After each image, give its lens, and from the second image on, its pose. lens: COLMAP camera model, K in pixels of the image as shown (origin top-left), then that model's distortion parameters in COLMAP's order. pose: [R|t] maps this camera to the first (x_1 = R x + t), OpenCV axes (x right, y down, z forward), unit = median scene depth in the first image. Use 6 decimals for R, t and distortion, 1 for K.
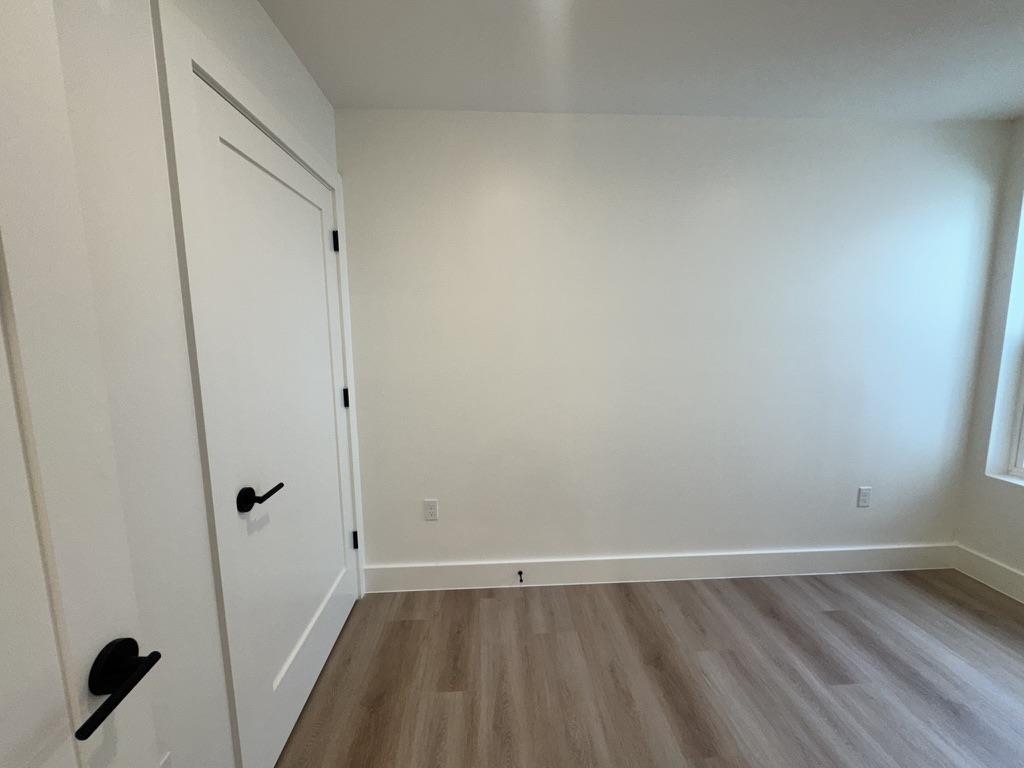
lens RADIAL K [[407.1, 0, 512.7], [0, 407.1, 380.5], [0, 0, 1]] dist [0.000295, 0.000143]
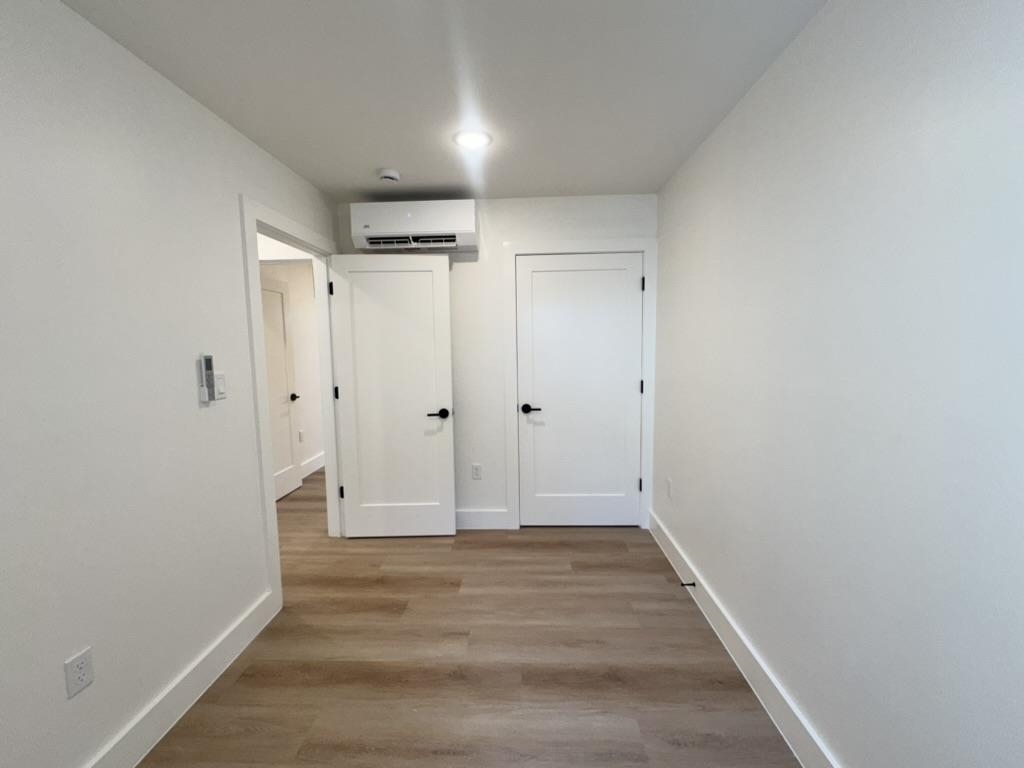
lens RADIAL K [[407.1, 0, 514.5], [0, 407.1, 382.9], [0, 0, 1]] dist [0.000295, 0.000143]
pose [[-0.082755, 0.111699, -0.990290, 1.177967], [-0.110067, 0.986595, 0.120480, -0.105400], [0.990473, 0.118968, -0.069351, 0.681654]]
